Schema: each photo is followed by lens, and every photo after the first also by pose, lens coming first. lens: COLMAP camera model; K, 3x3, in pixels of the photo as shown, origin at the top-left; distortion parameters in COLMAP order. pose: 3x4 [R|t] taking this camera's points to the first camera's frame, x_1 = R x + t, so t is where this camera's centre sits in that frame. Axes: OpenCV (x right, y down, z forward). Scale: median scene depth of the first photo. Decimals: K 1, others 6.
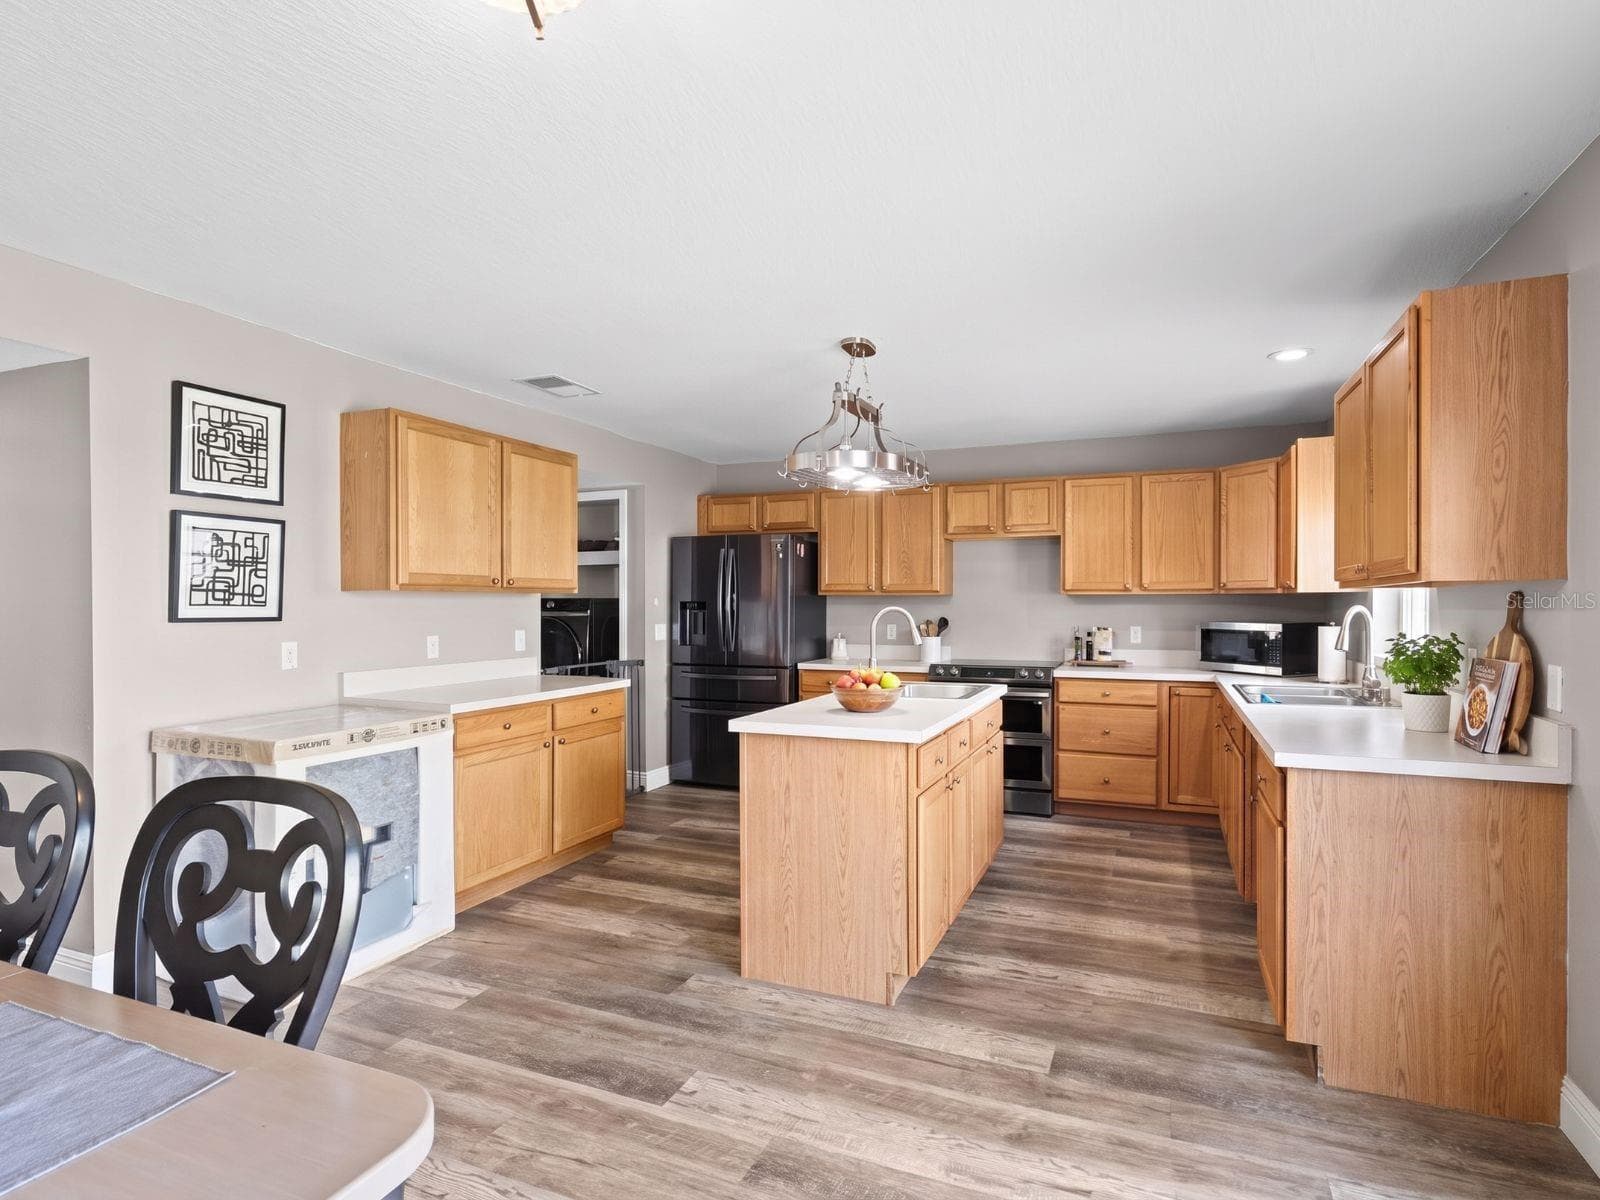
lens RADIAL K [[801.2, 0, 800.0], [0, 801.2, 600.0], [0, 0, 1]] dist [-0.002729, -0.000302]
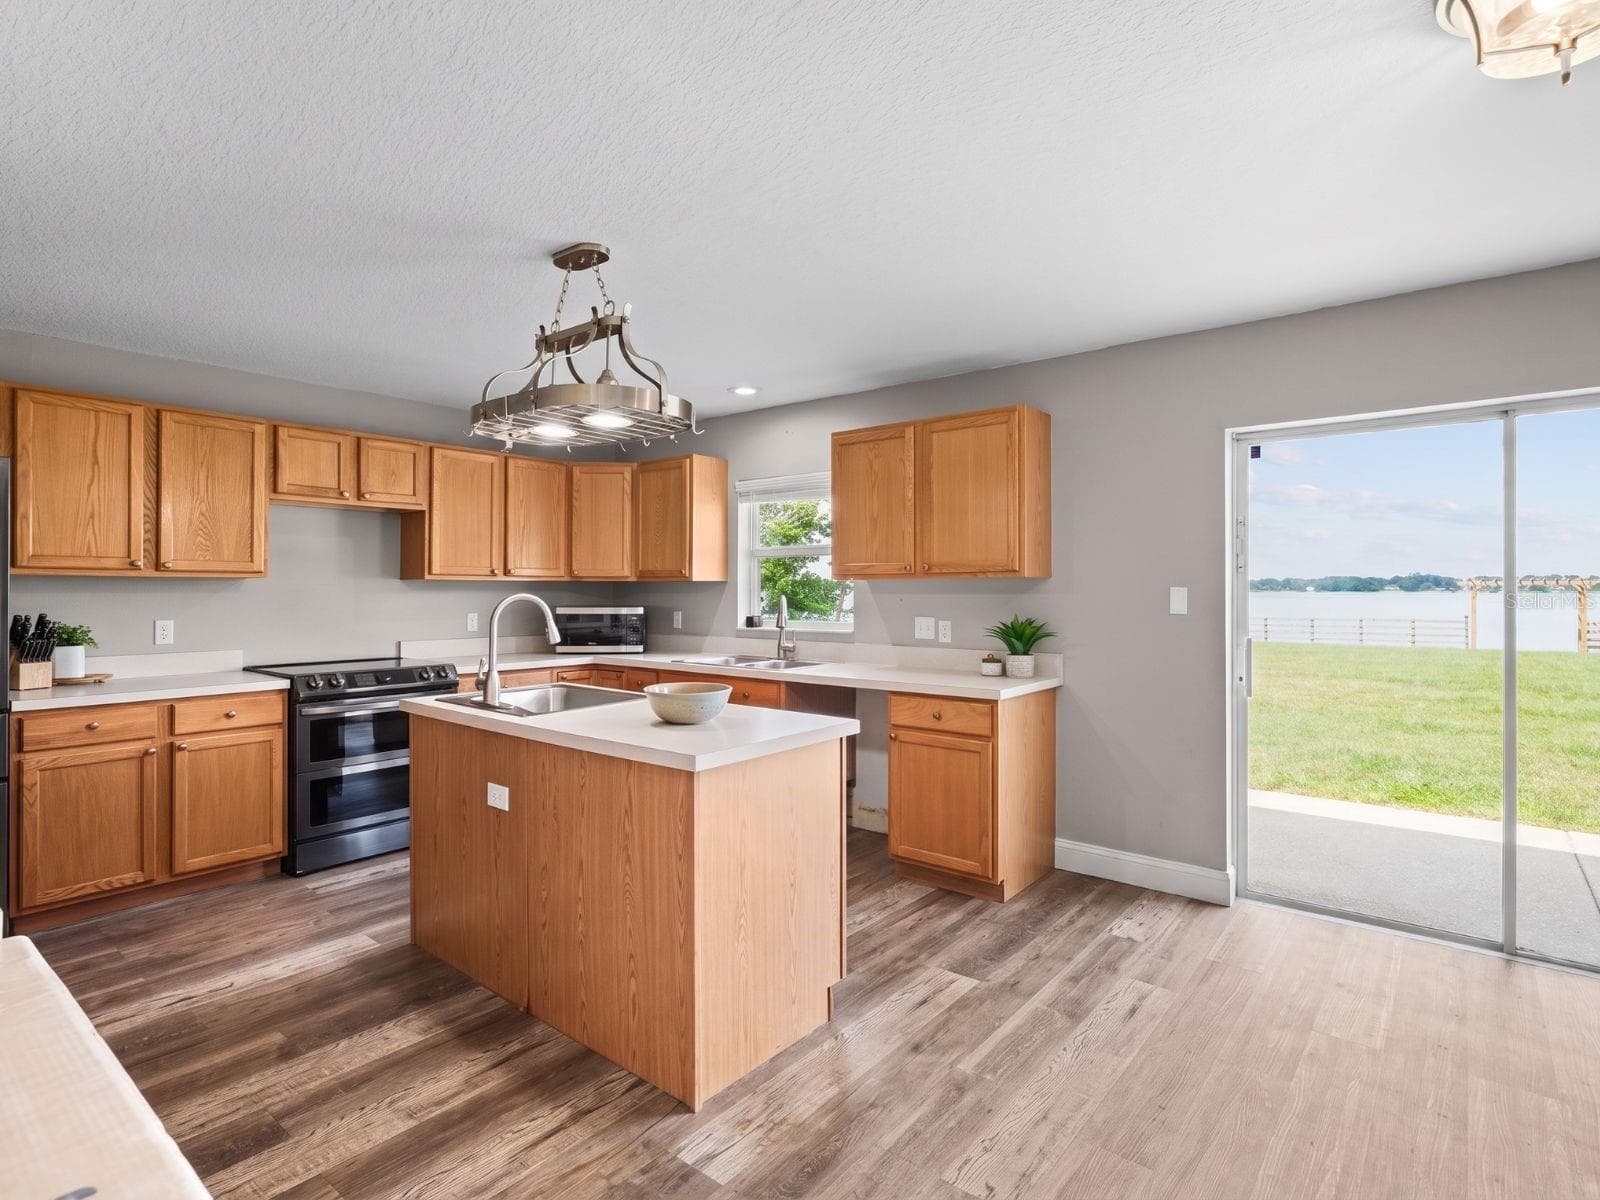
lens RADIAL K [[804.3, 0, 798.5], [0, 804.3, 591.2], [0, 0, 1]] dist [-0.000194, -0.000045]
pose [[0.305919, -0.002530, 0.952054, -0.407492], [-0.007918, 0.999955, 0.005202, -0.001932], [-0.952025, -0.009130, 0.305885, 0.388116]]
